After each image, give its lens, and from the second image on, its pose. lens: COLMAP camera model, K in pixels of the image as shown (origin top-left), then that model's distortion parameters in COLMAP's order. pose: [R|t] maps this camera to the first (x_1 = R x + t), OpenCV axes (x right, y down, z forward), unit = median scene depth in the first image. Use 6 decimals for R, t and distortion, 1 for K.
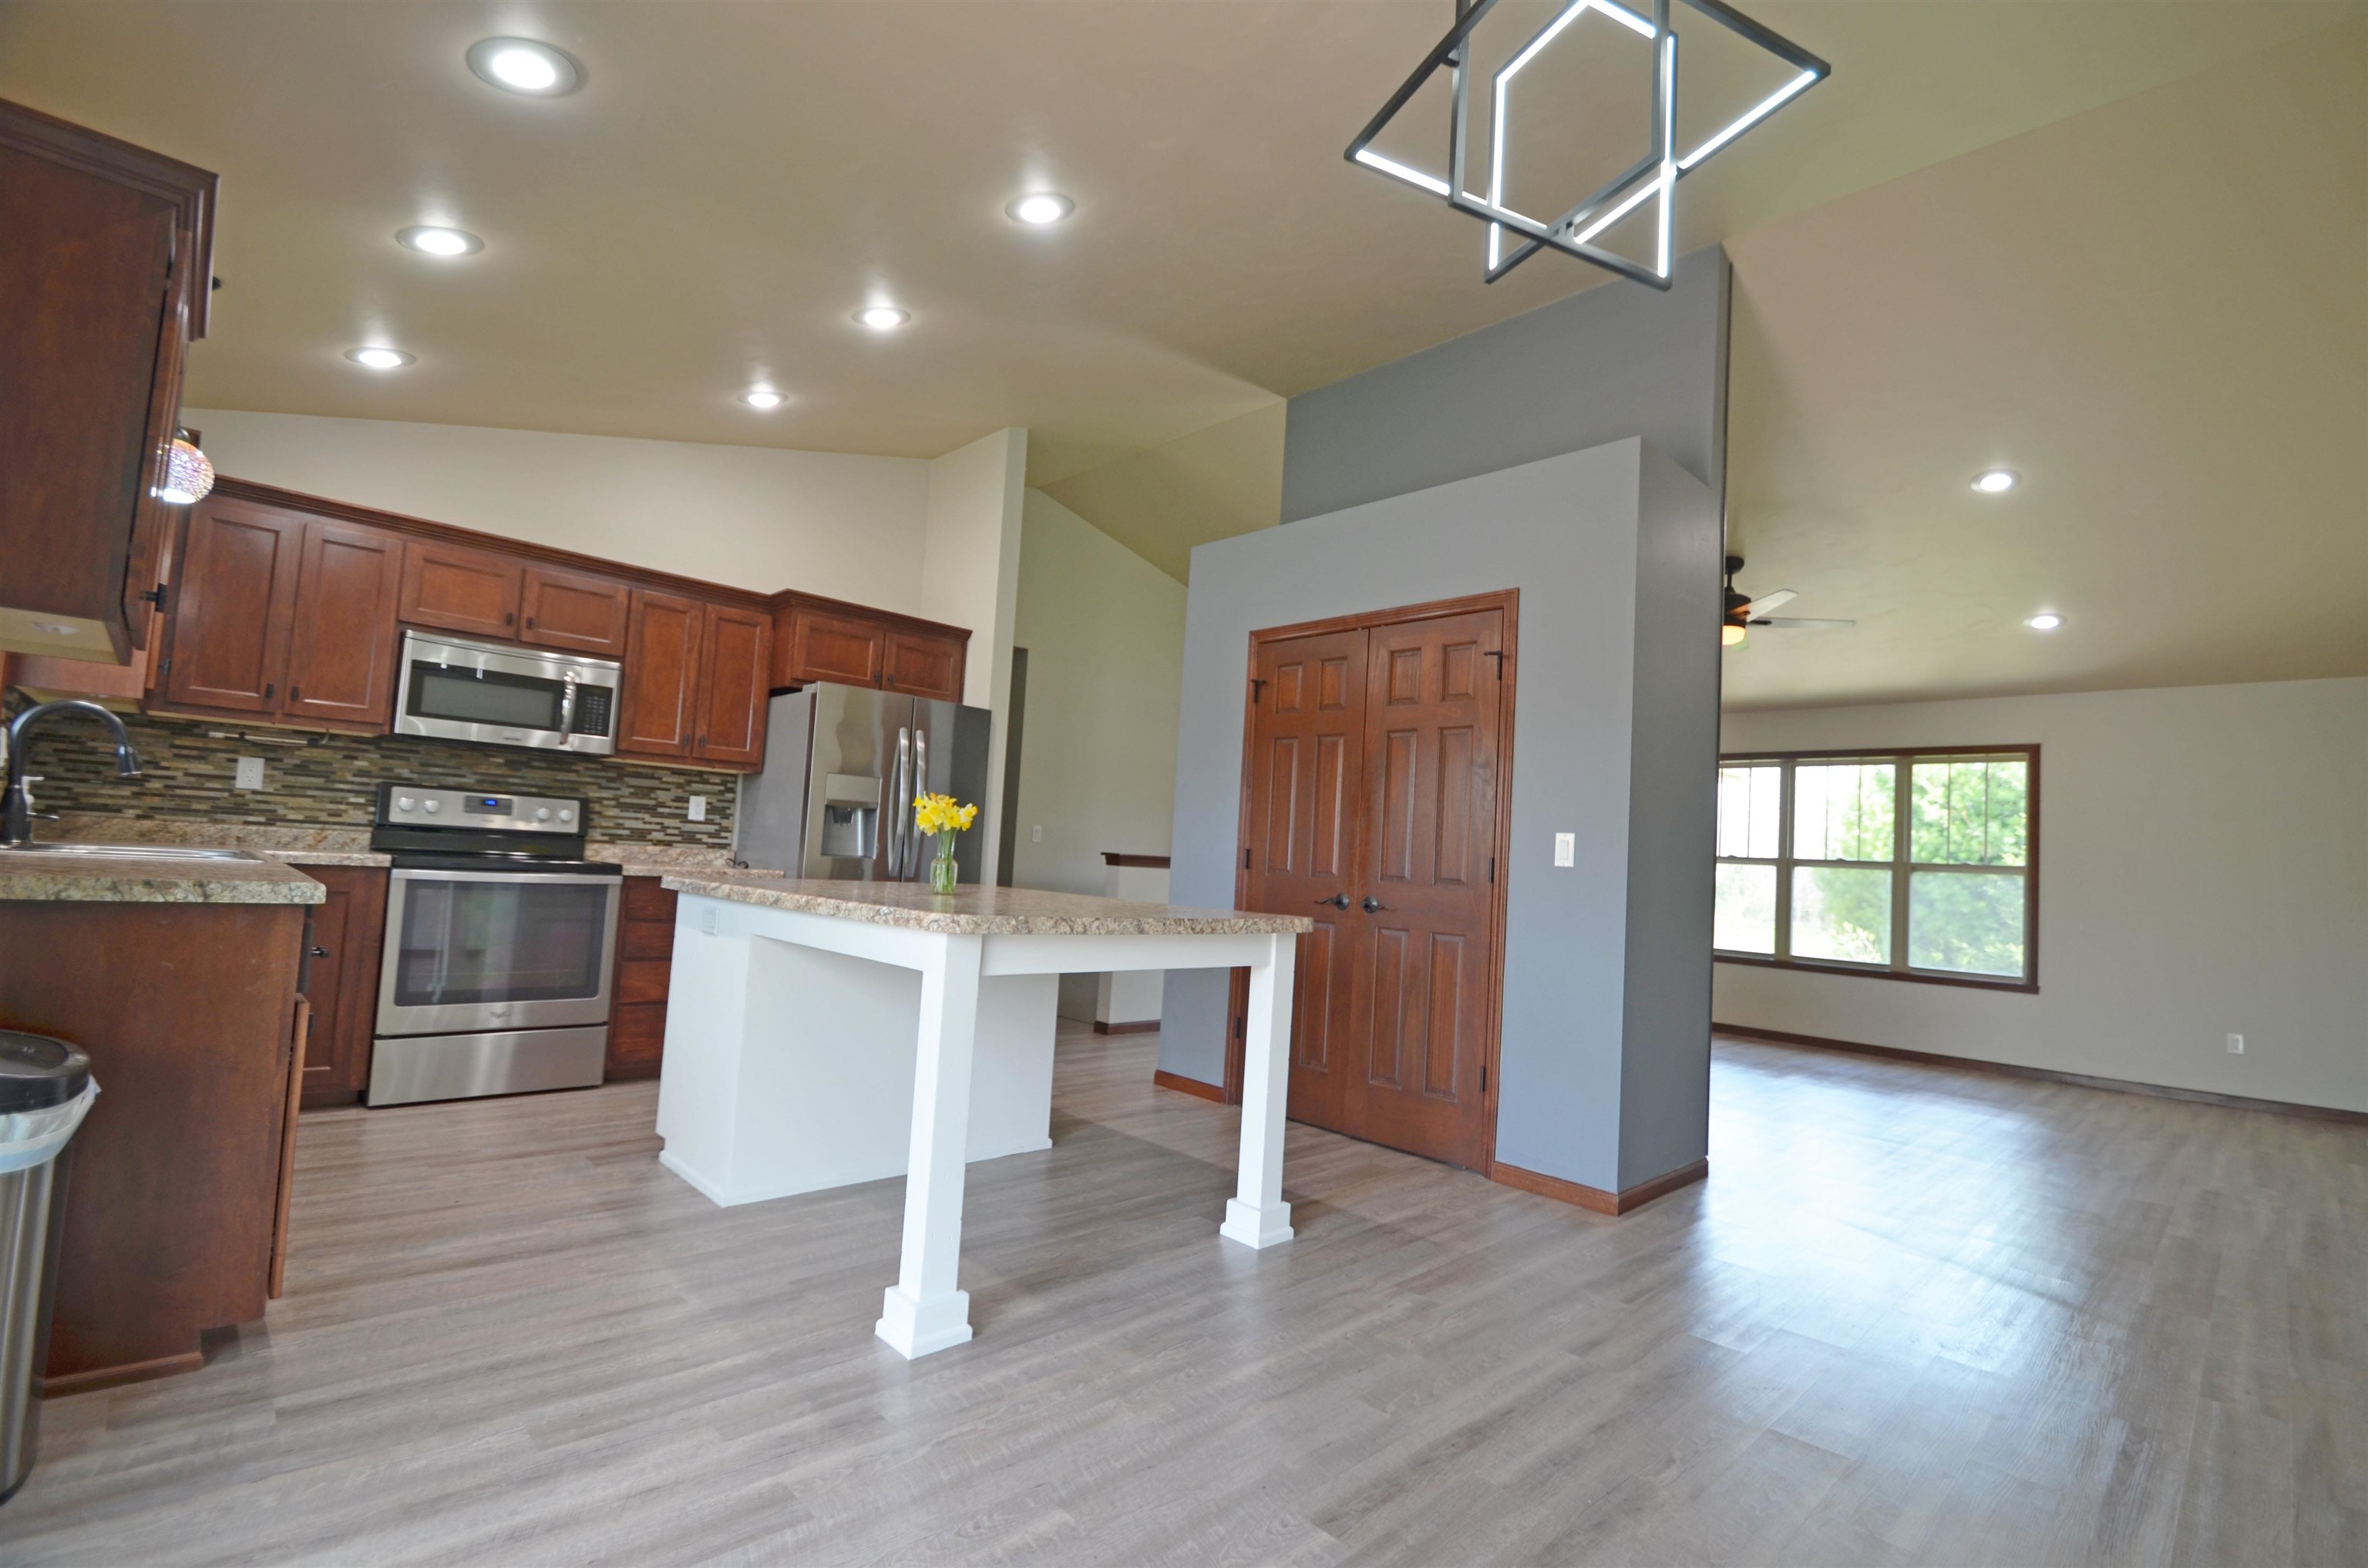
lens RADIAL K [[1046.4, 0, 1198.6], [0, 1046.4, 789.2], [0, 0, 1]] dist [-0.004724, -0.007441]
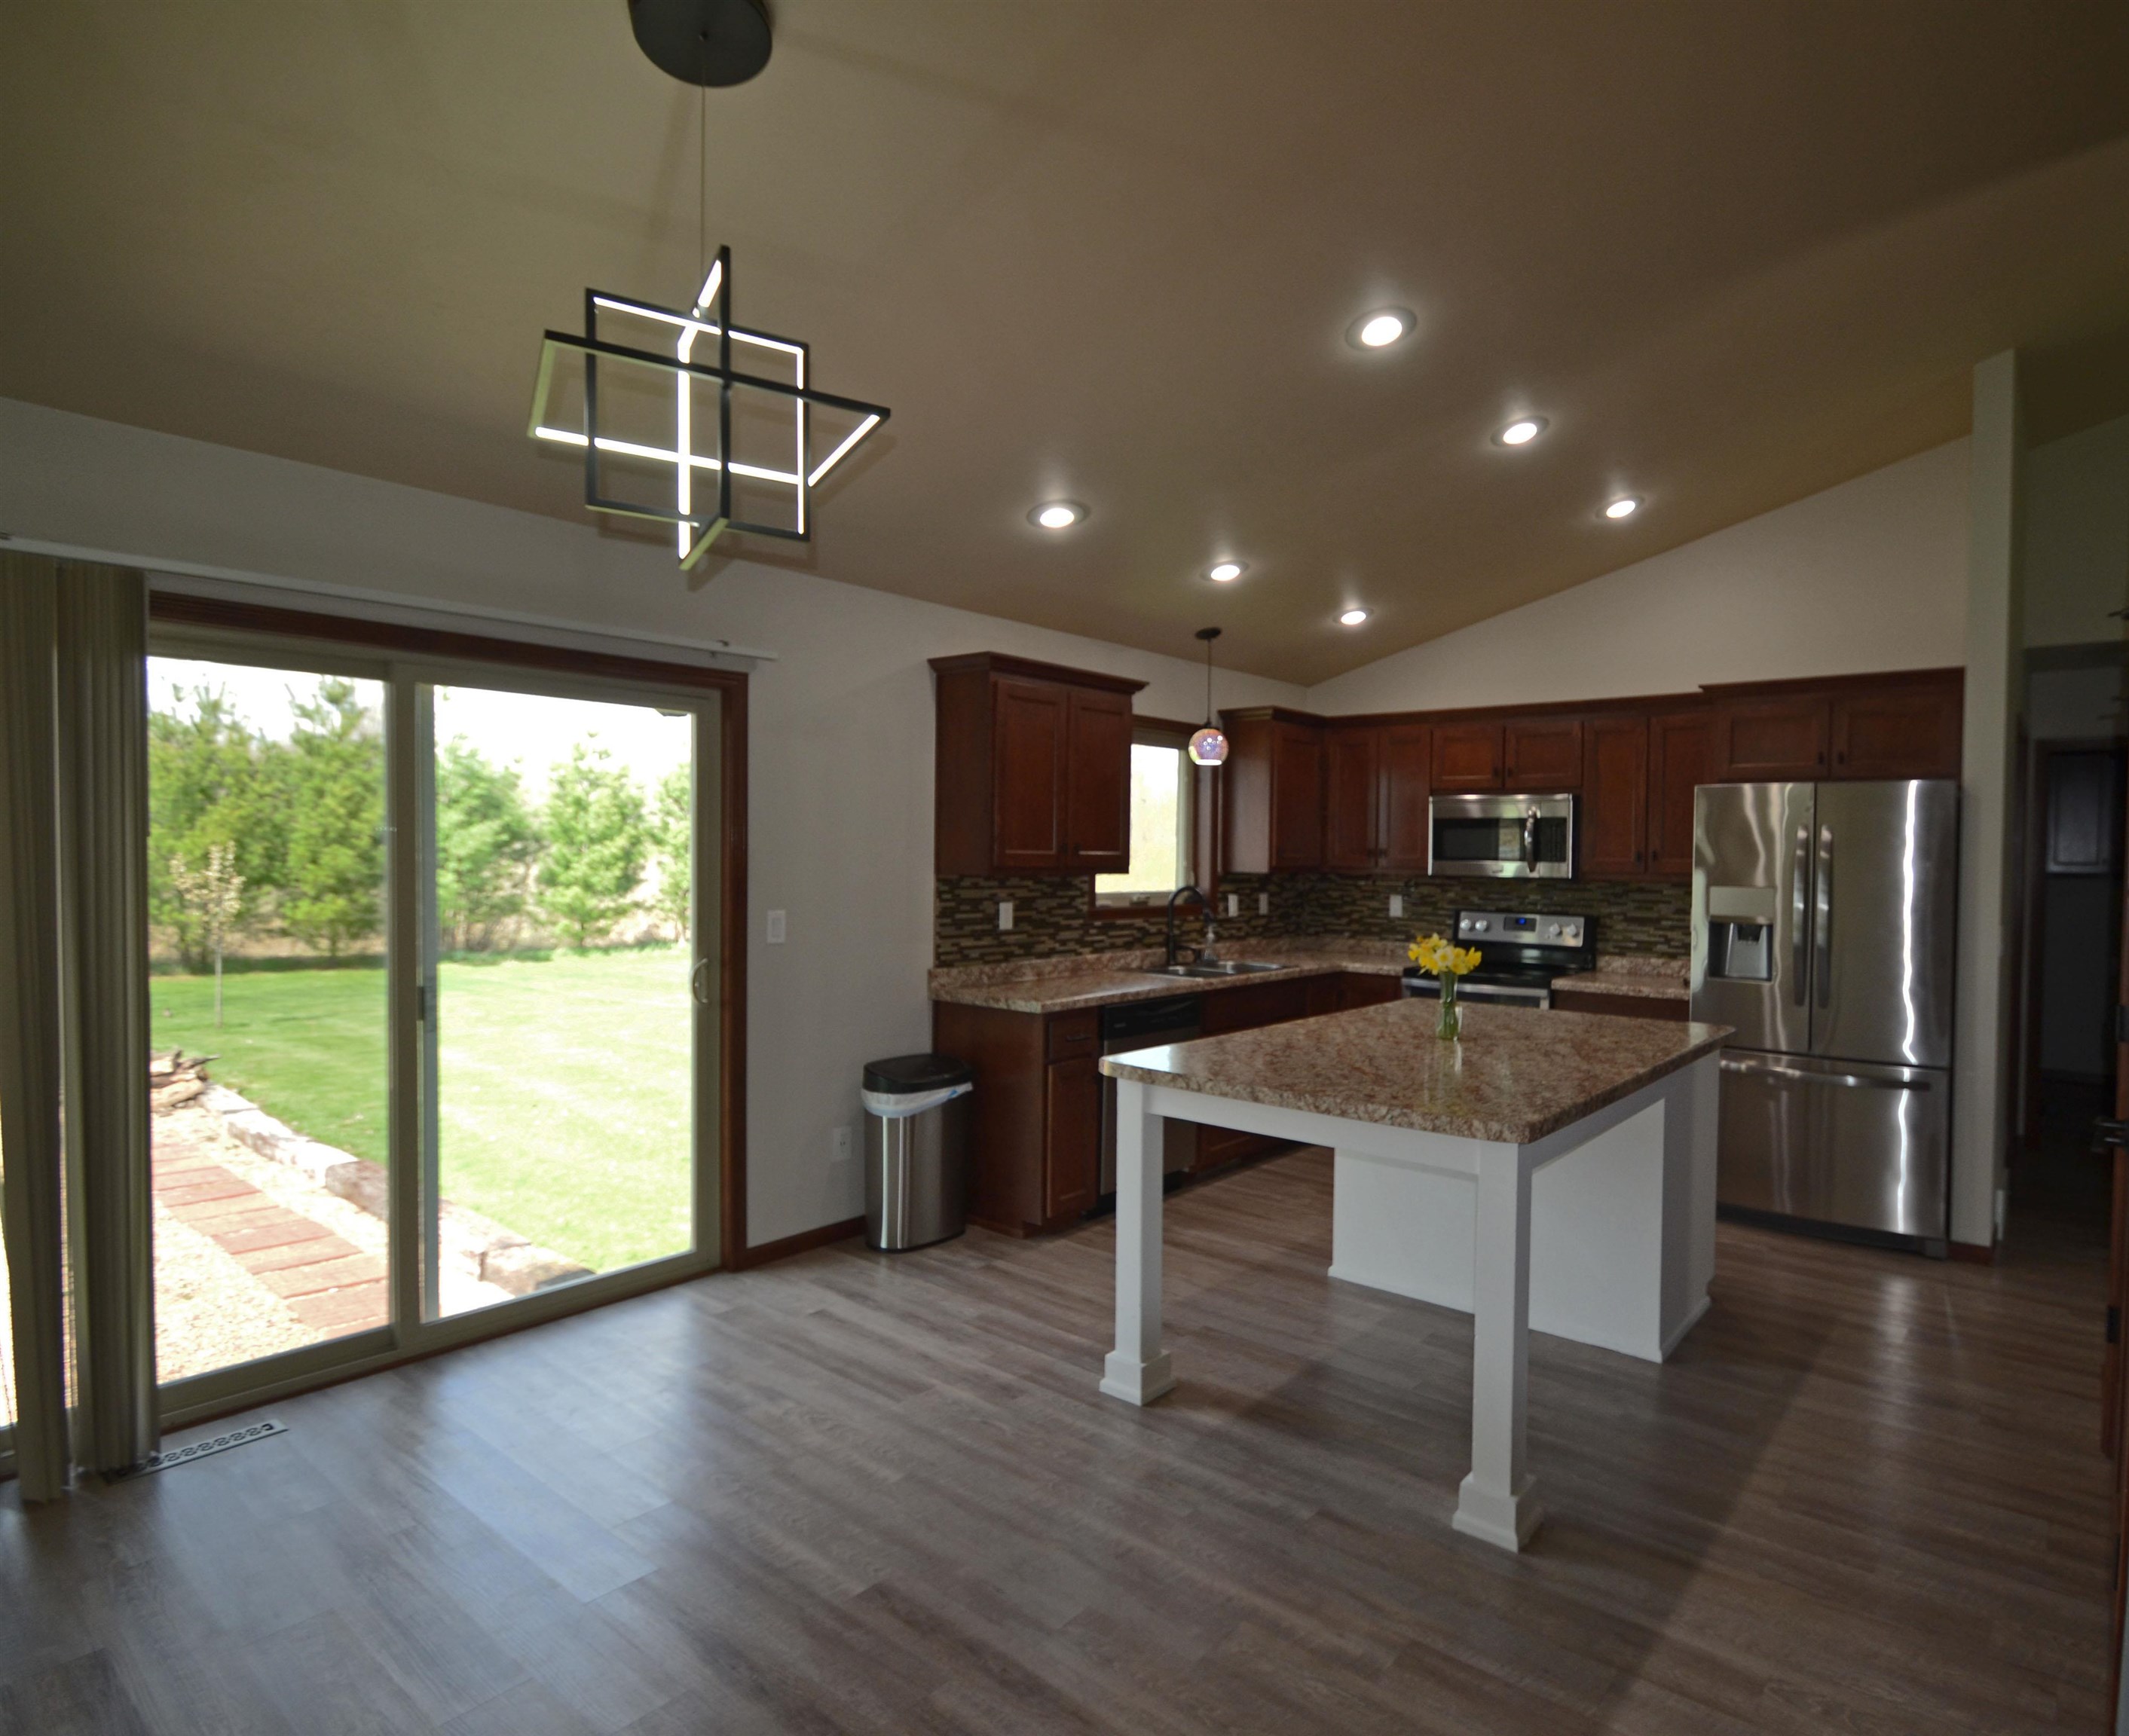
lens RADIAL K [[1154.4, 0, 1253.4], [0, 1154.4, 879.7], [0, 0, 1]] dist [0.001637, -0.001324]
pose [[0.172427, -0.032942, -0.984471, 0.677799], [0.066805, 0.997530, -0.021678, -0.031484], [0.982754, -0.062030, 0.174202, 0.540447]]
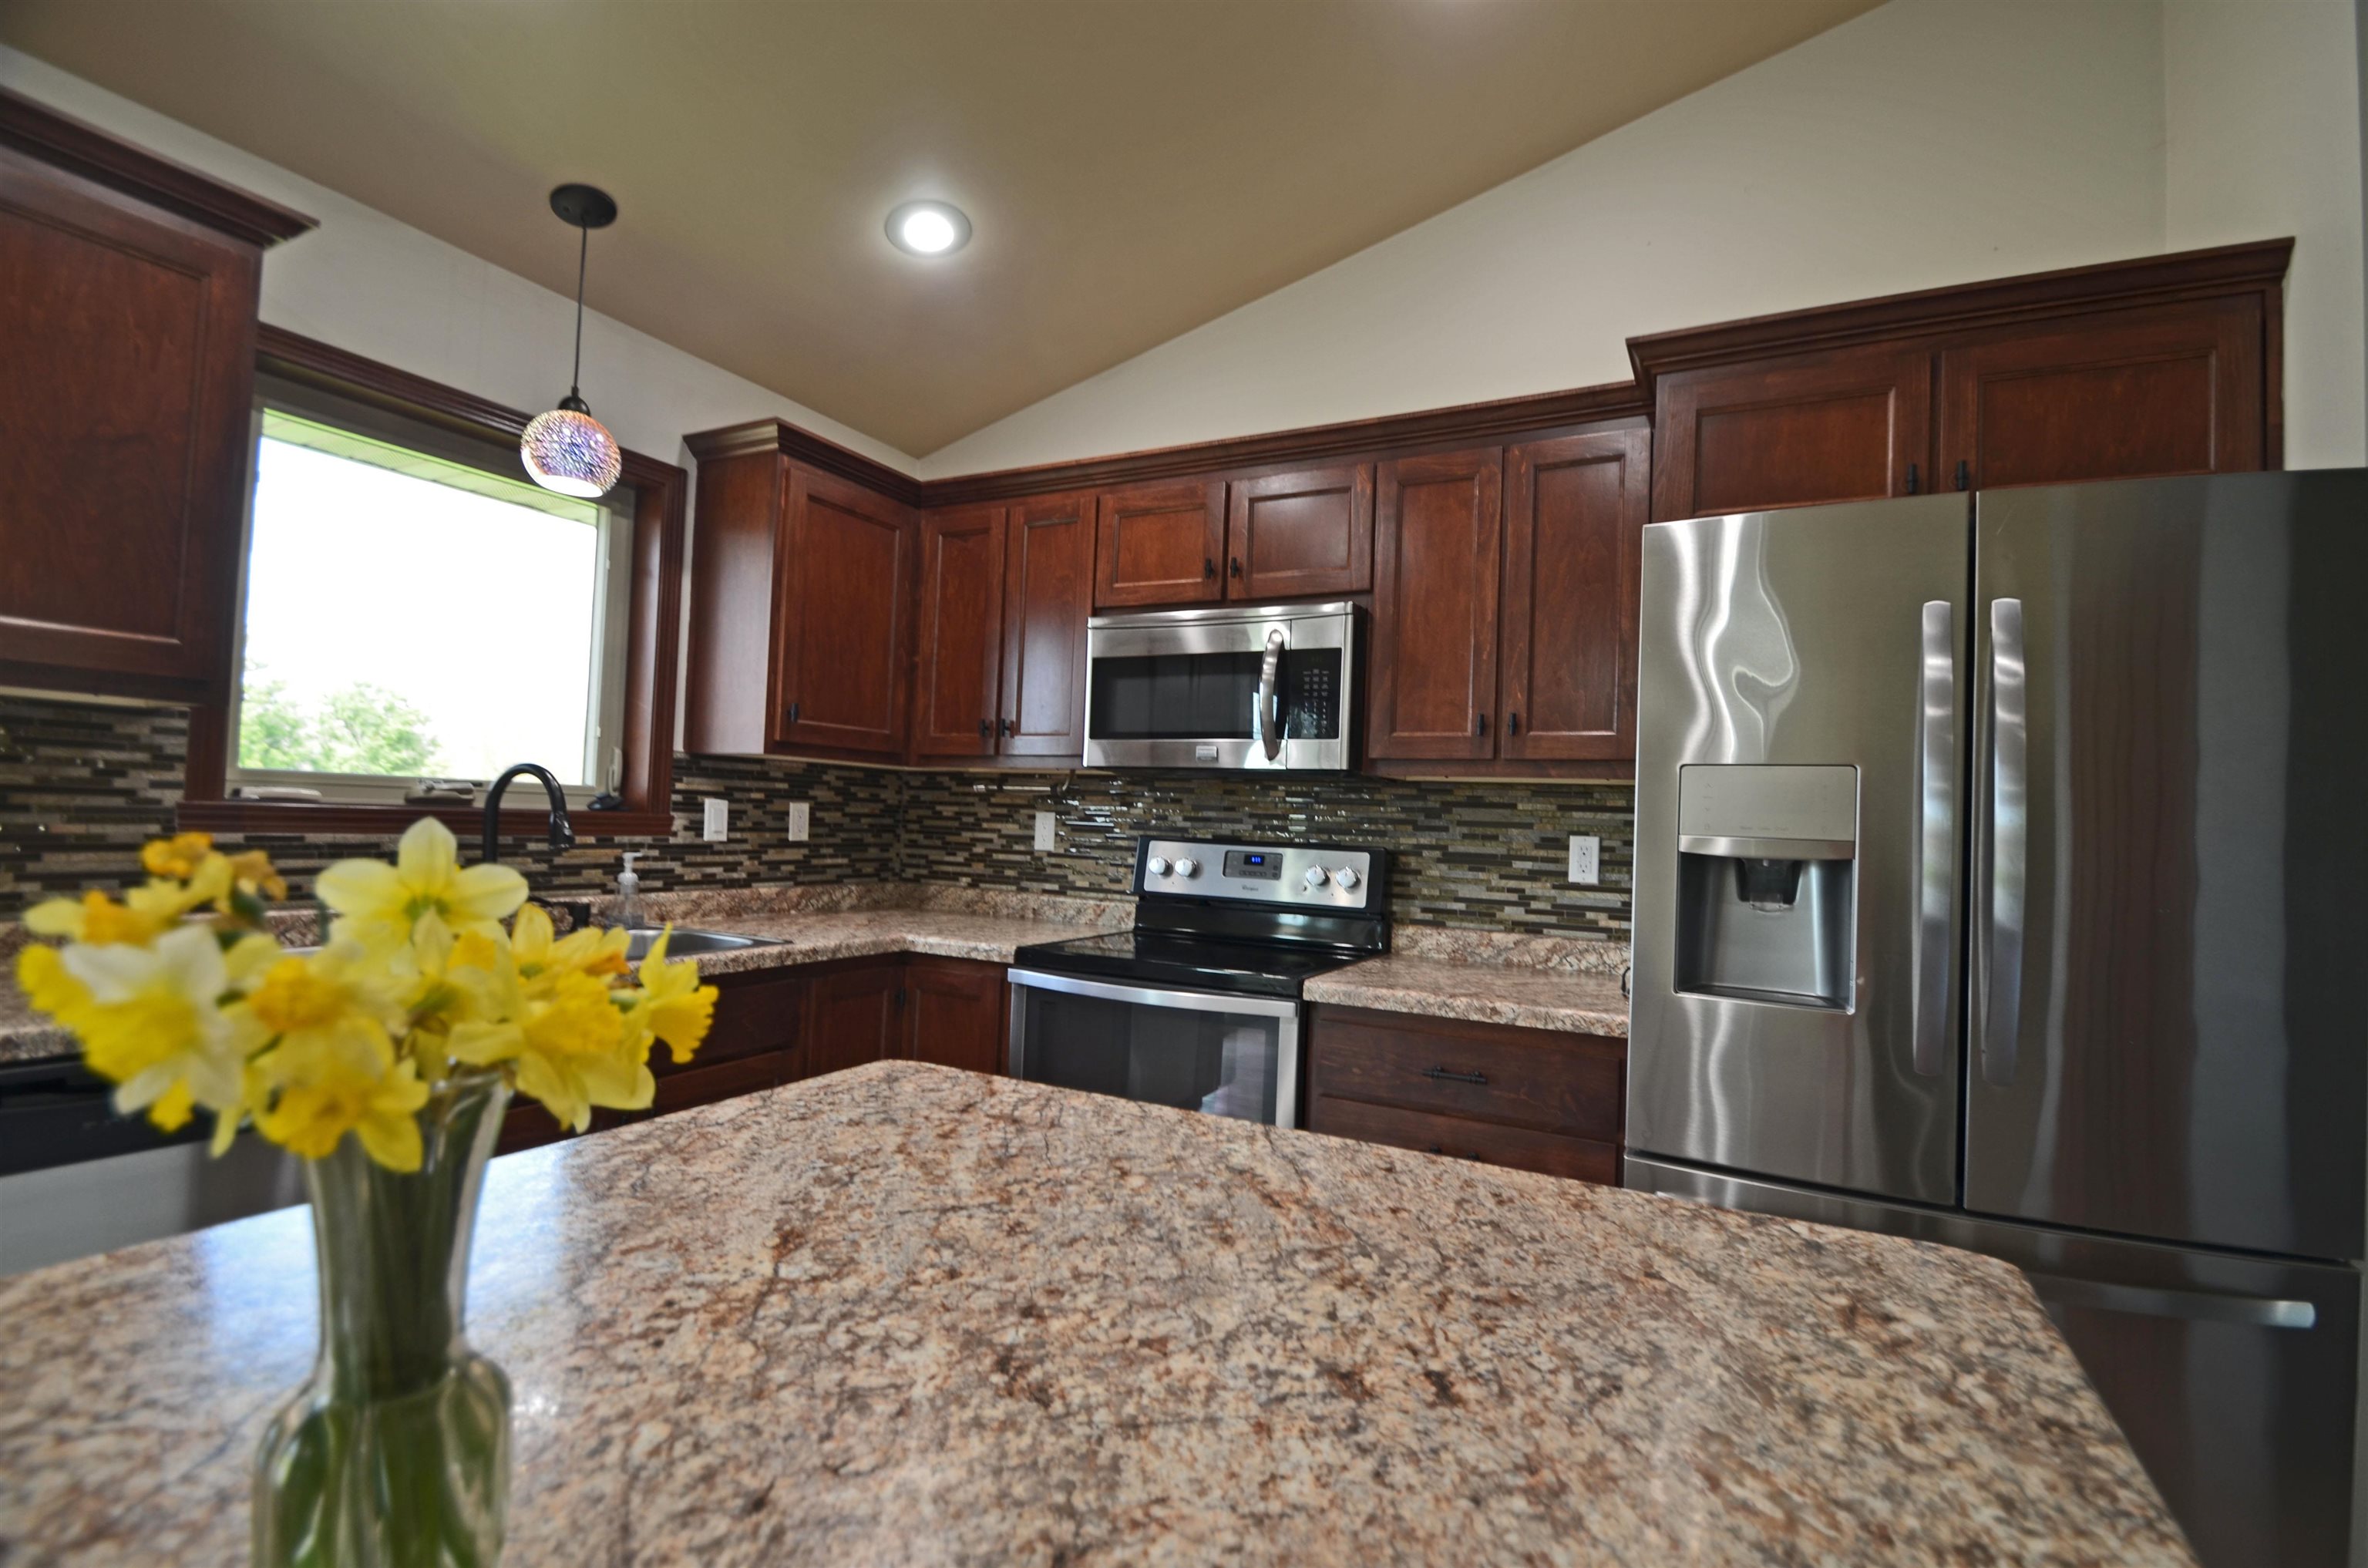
lens RADIAL K [[1046.4, 0, 1241.4], [0, 1046.4, 798.1], [0, 0, 1]] dist [-0.004724, -0.007441]
pose [[0.341593, -0.065554, -0.937559, -0.080249], [0.046811, 0.997513, -0.052691, 0.009703], [0.938682, -0.025889, 0.343812, 0.892077]]
